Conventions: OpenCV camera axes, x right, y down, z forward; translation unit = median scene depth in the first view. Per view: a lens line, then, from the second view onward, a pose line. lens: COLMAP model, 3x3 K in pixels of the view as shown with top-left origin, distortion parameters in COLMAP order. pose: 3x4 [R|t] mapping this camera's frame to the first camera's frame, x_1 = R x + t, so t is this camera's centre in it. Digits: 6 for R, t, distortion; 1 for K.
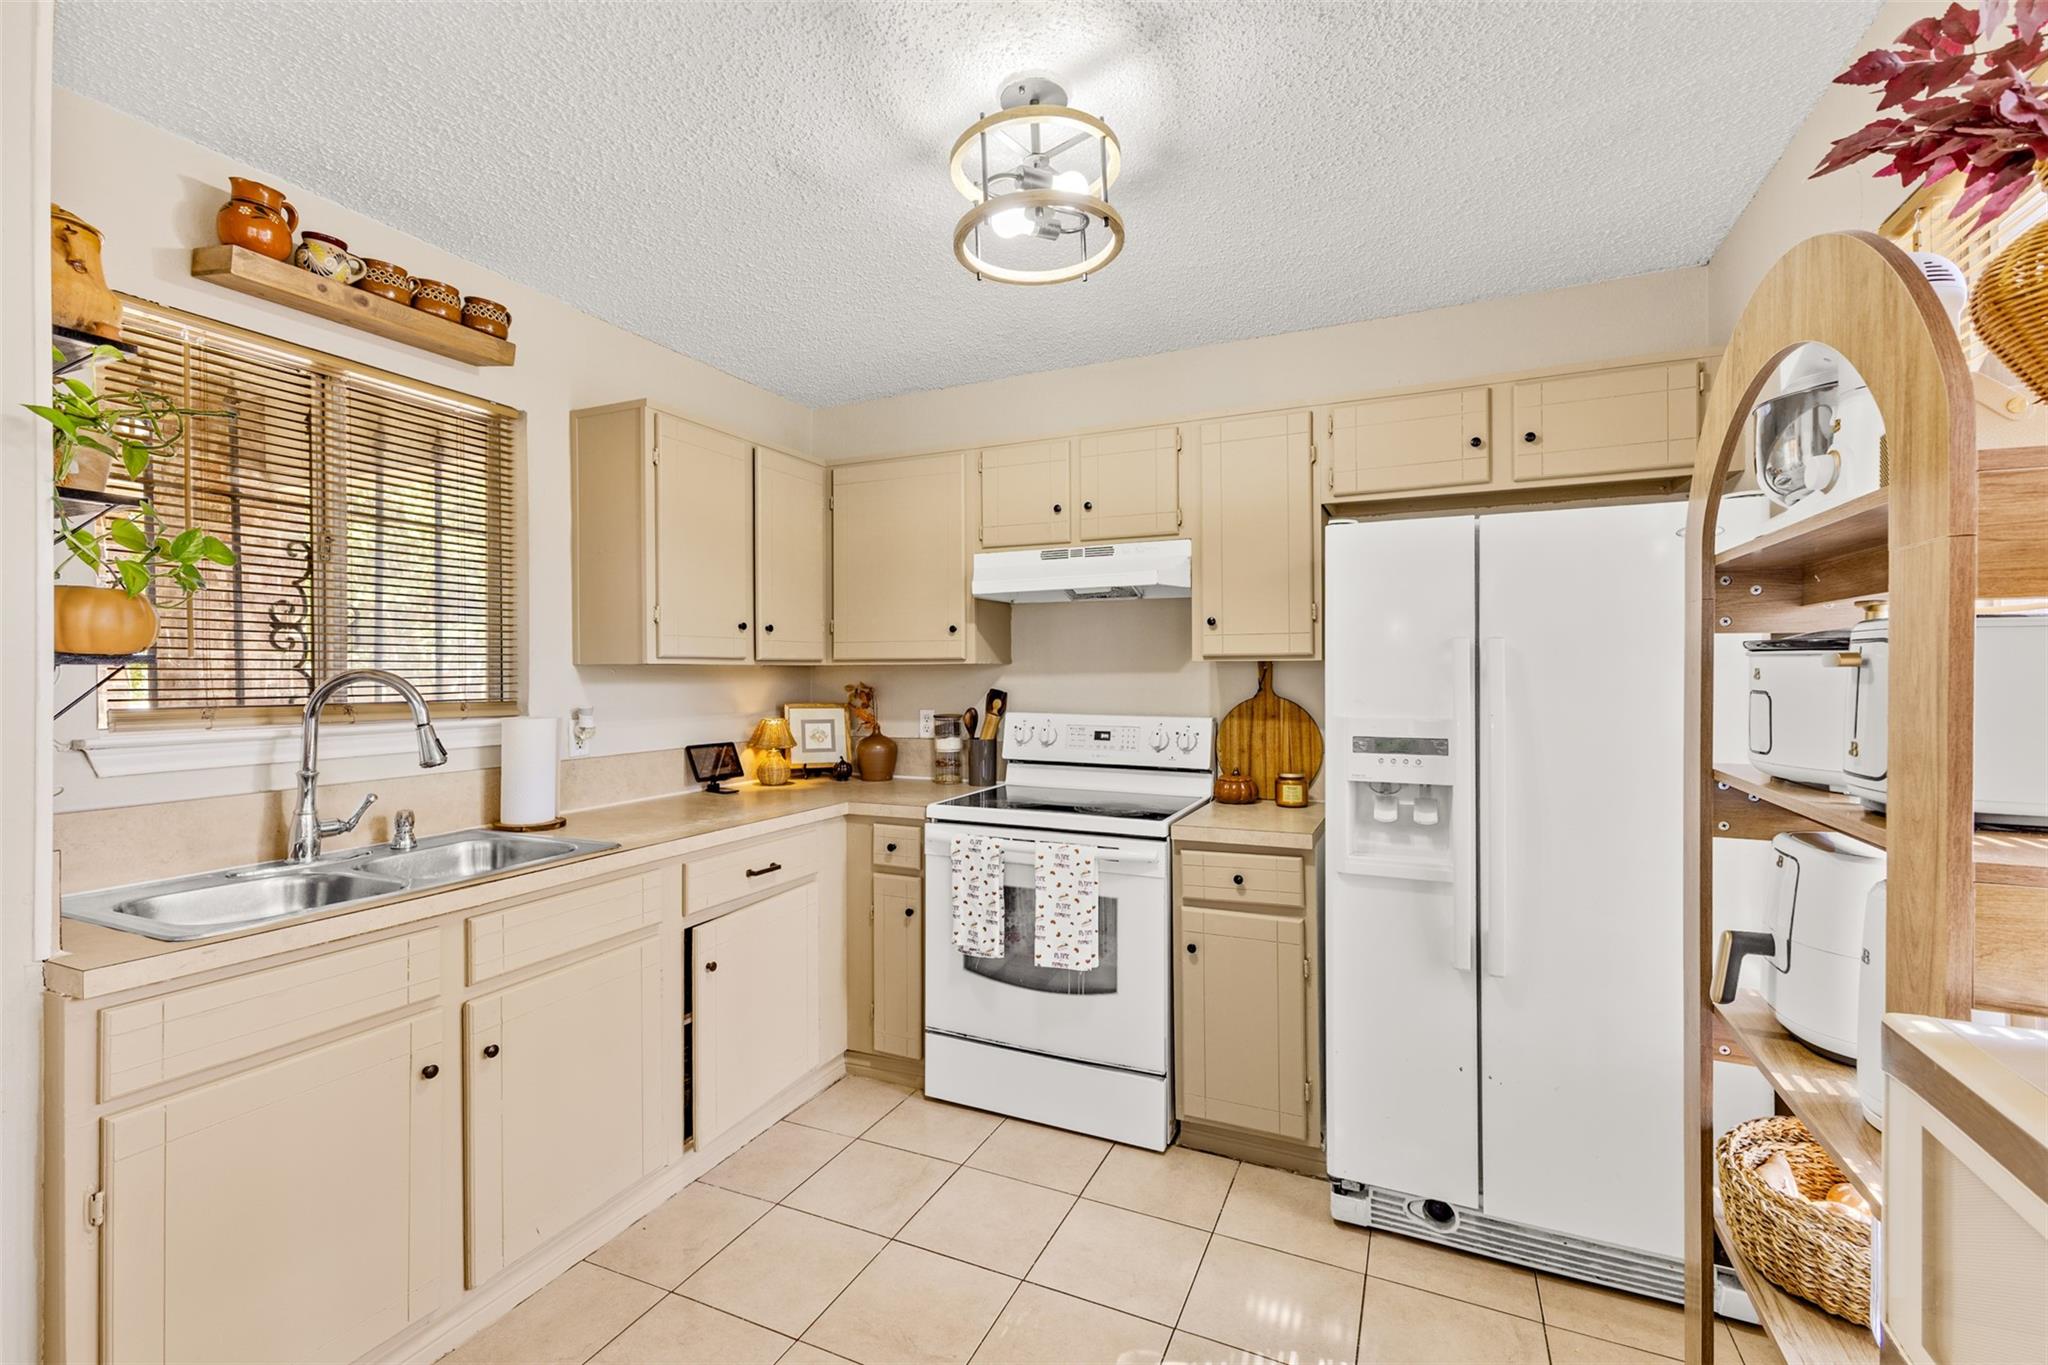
lens RADIAL K [[882.5, 0, 1023.8], [0, 882.5, 675.4], [0, 0, 1]] dist [0.011005, -0.000737]
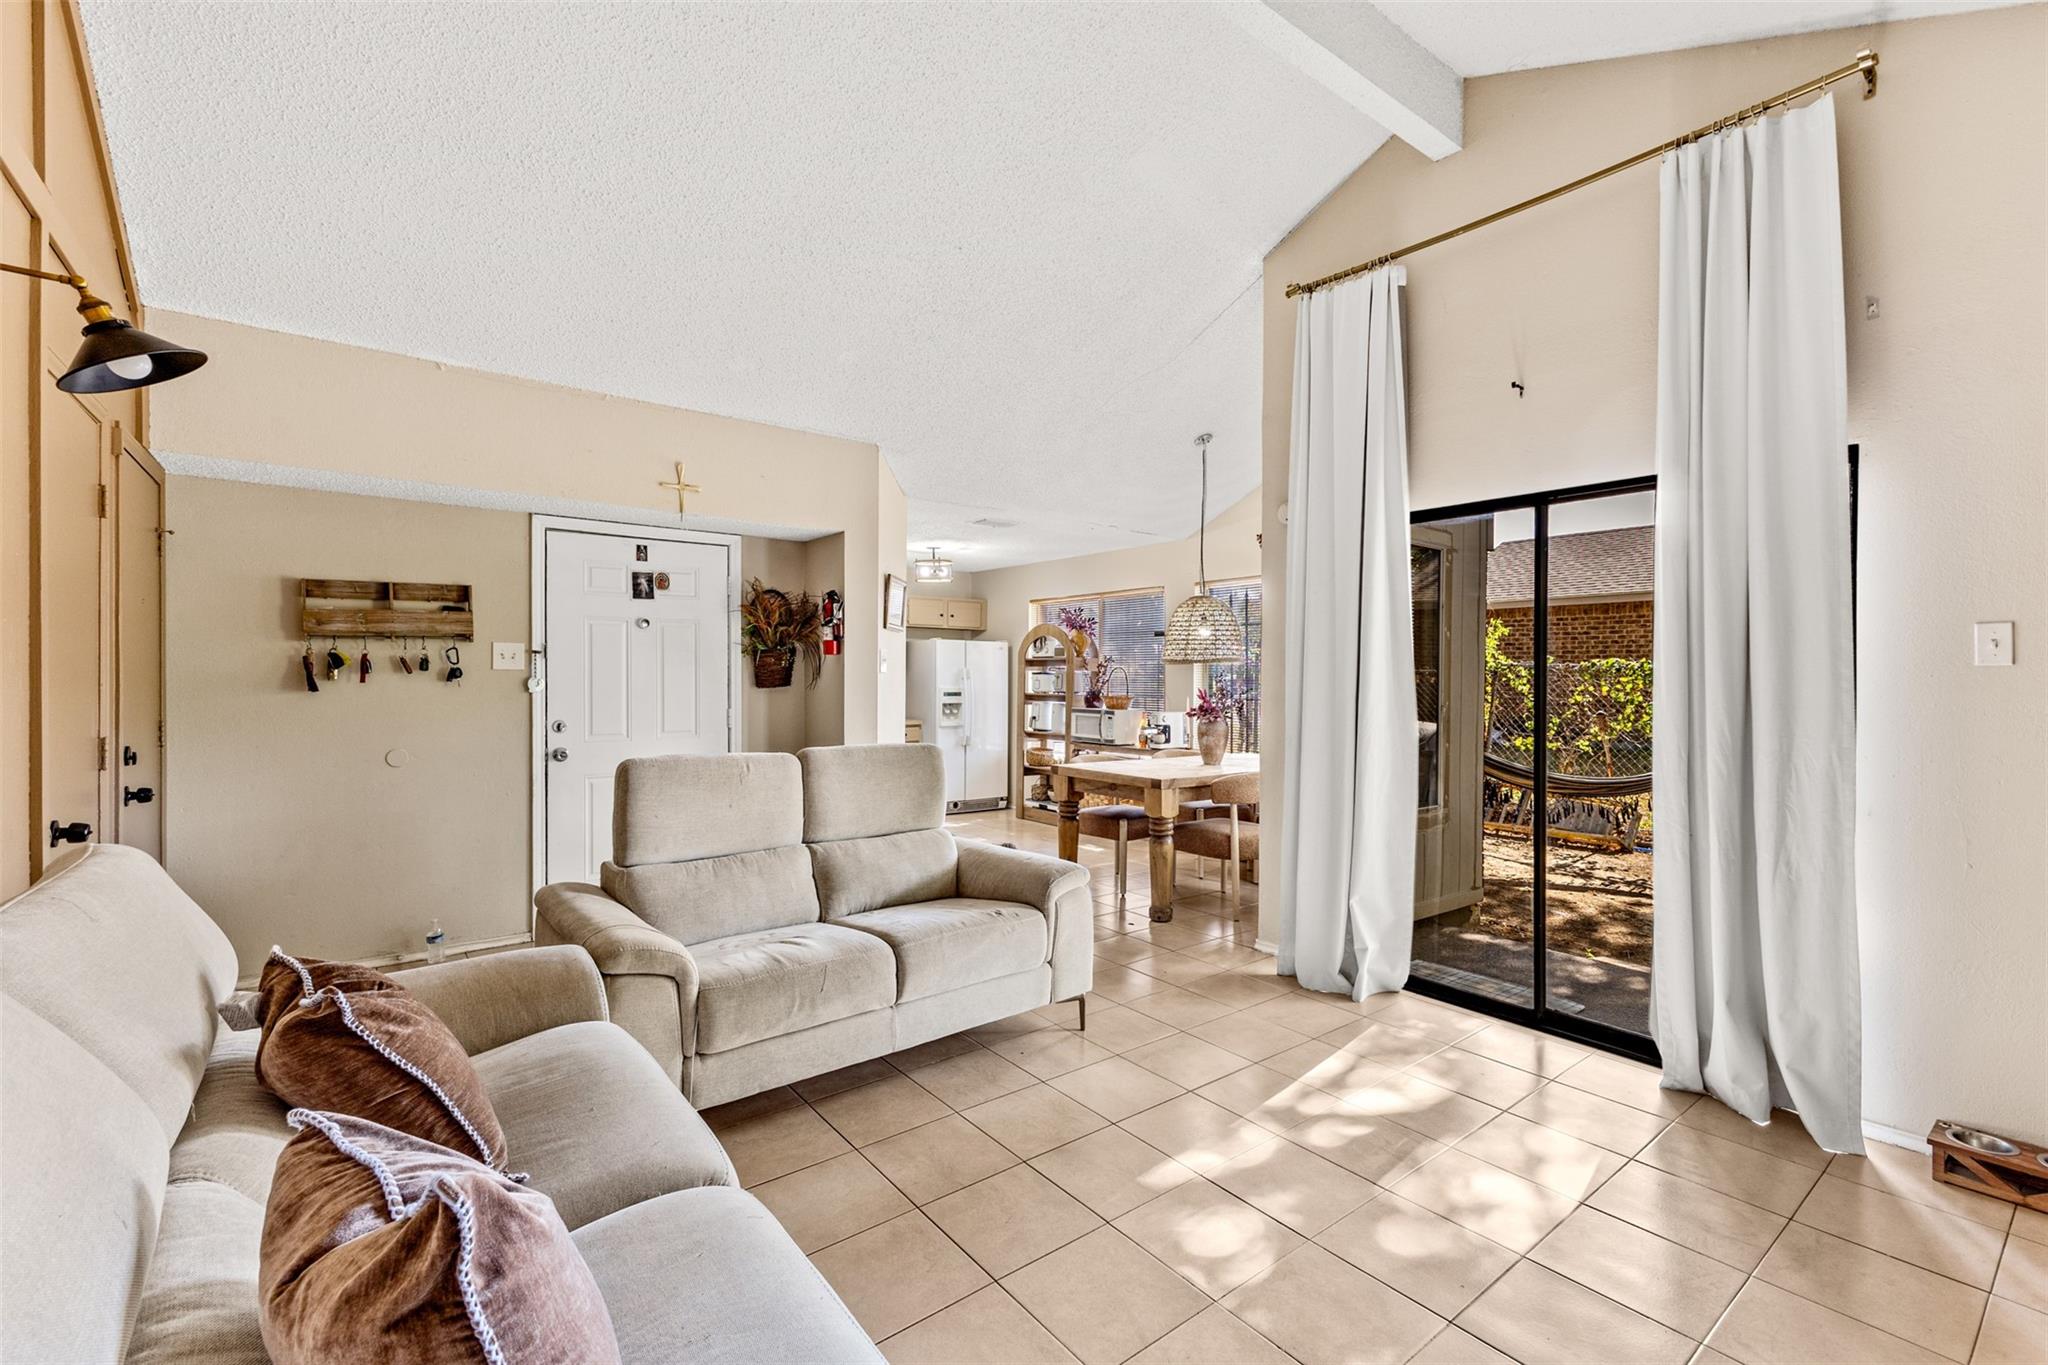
lens RADIAL K [[882.5, 0, 1030.2], [0, 882.5, 677.8], [0, 0, 1]] dist [0.011005, -0.000737]
pose [[0.455525, 0.006076, 0.890202, -2.366784], [-0.004448, 0.999980, -0.004549, 0.014649], [-0.890212, -0.001887, 0.455543, -0.931533]]
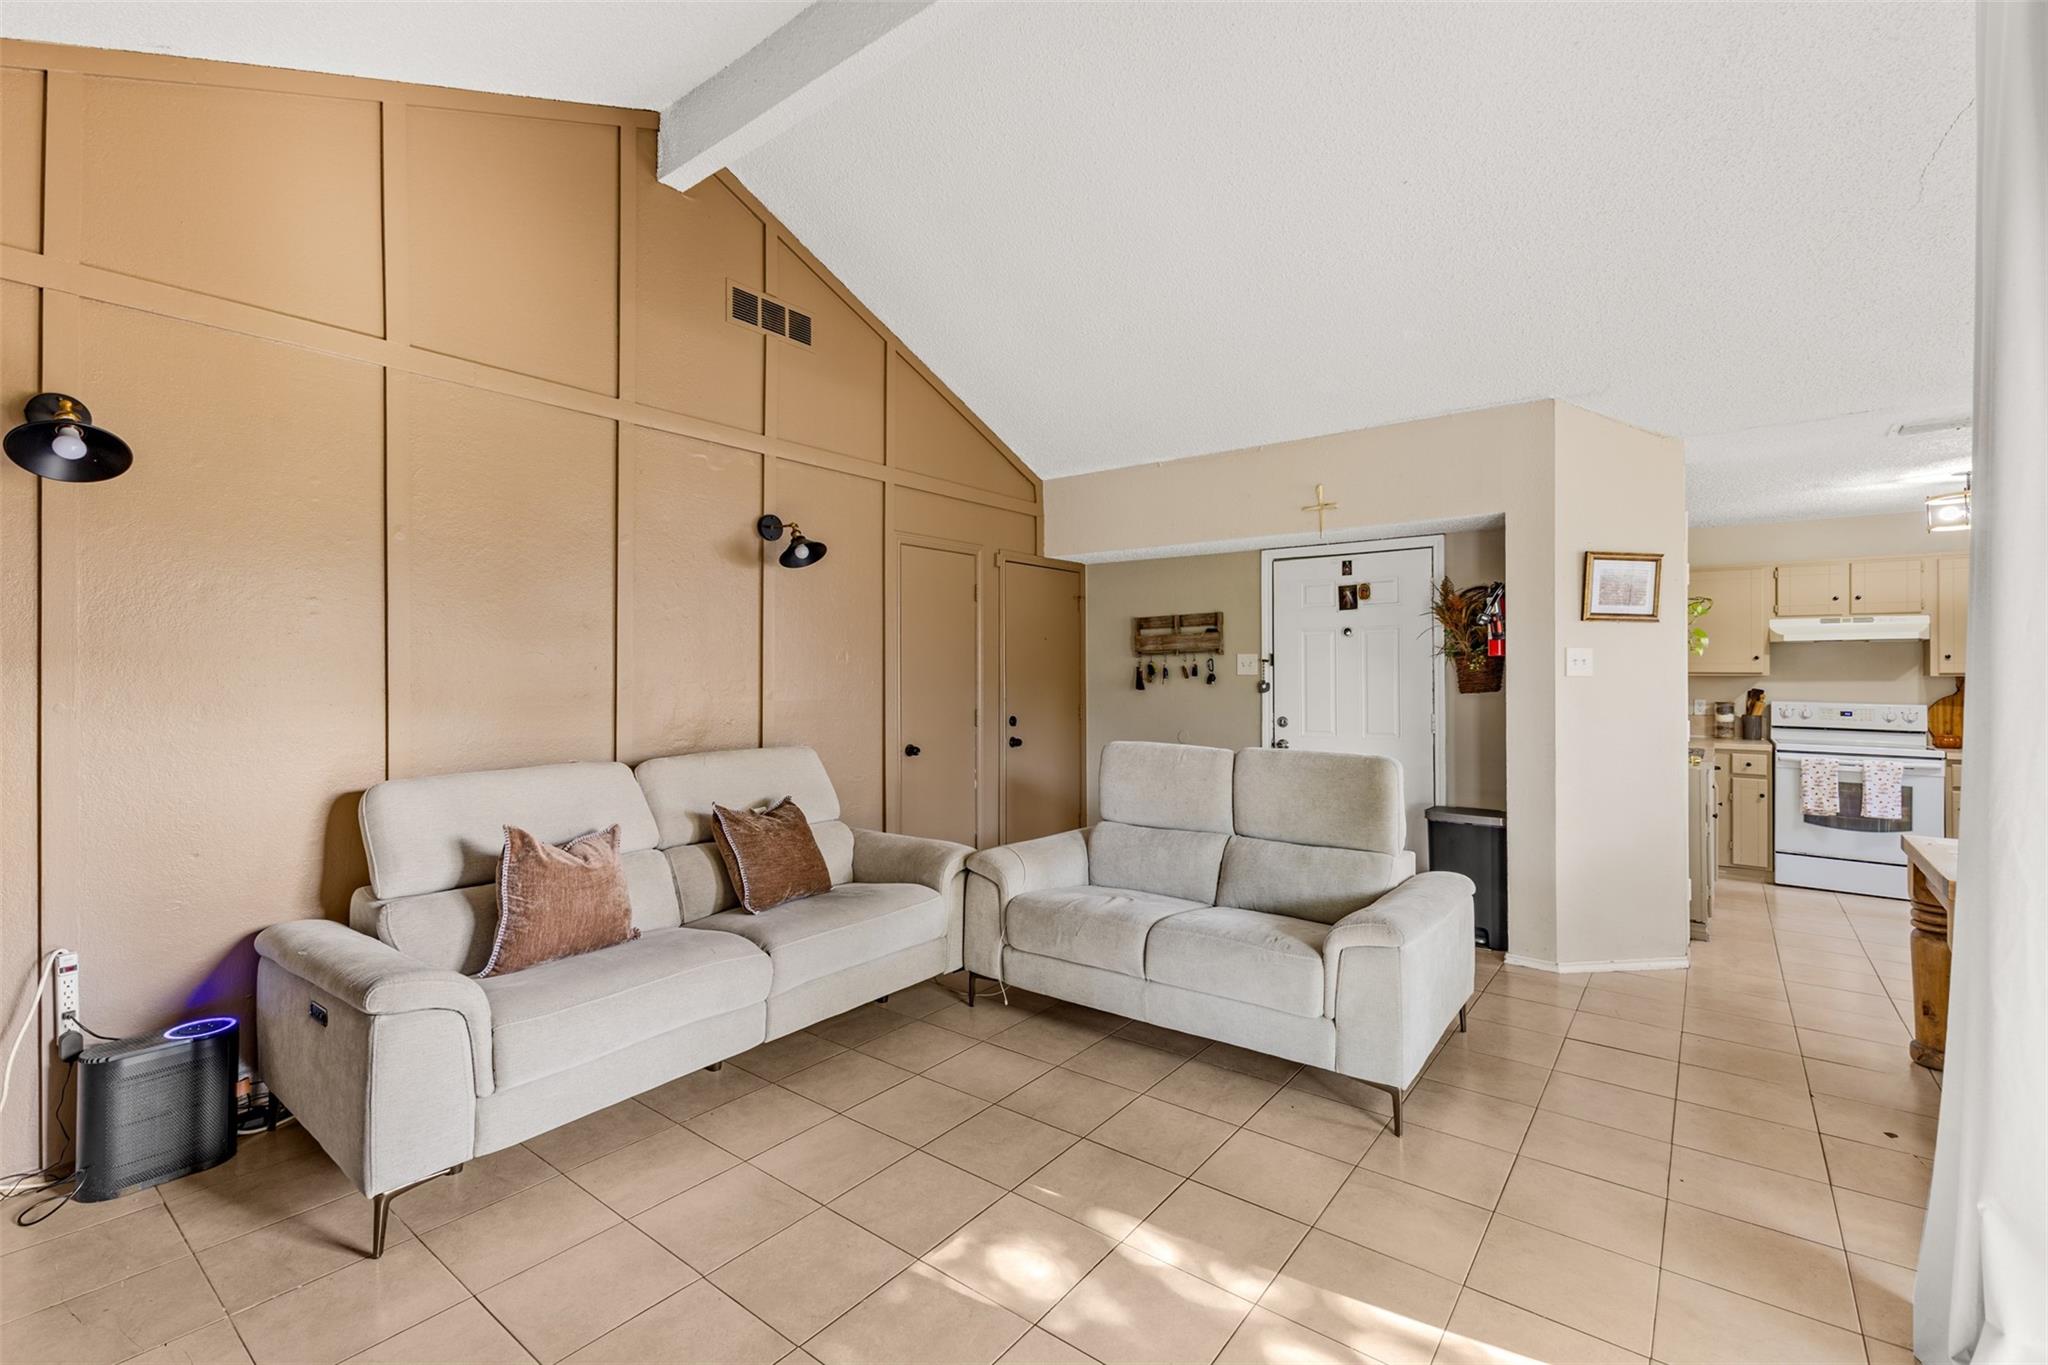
lens RADIAL K [[882.5, 0, 1034.2], [0, 882.5, 672.5], [0, 0, 1]] dist [0.011005, -0.000737]
pose [[0.975051, 0.008045, -0.221835, -1.390457], [-0.009448, 0.999942, -0.005263, 0.006598], [0.221780, 0.007227, 0.975070, -1.472598]]
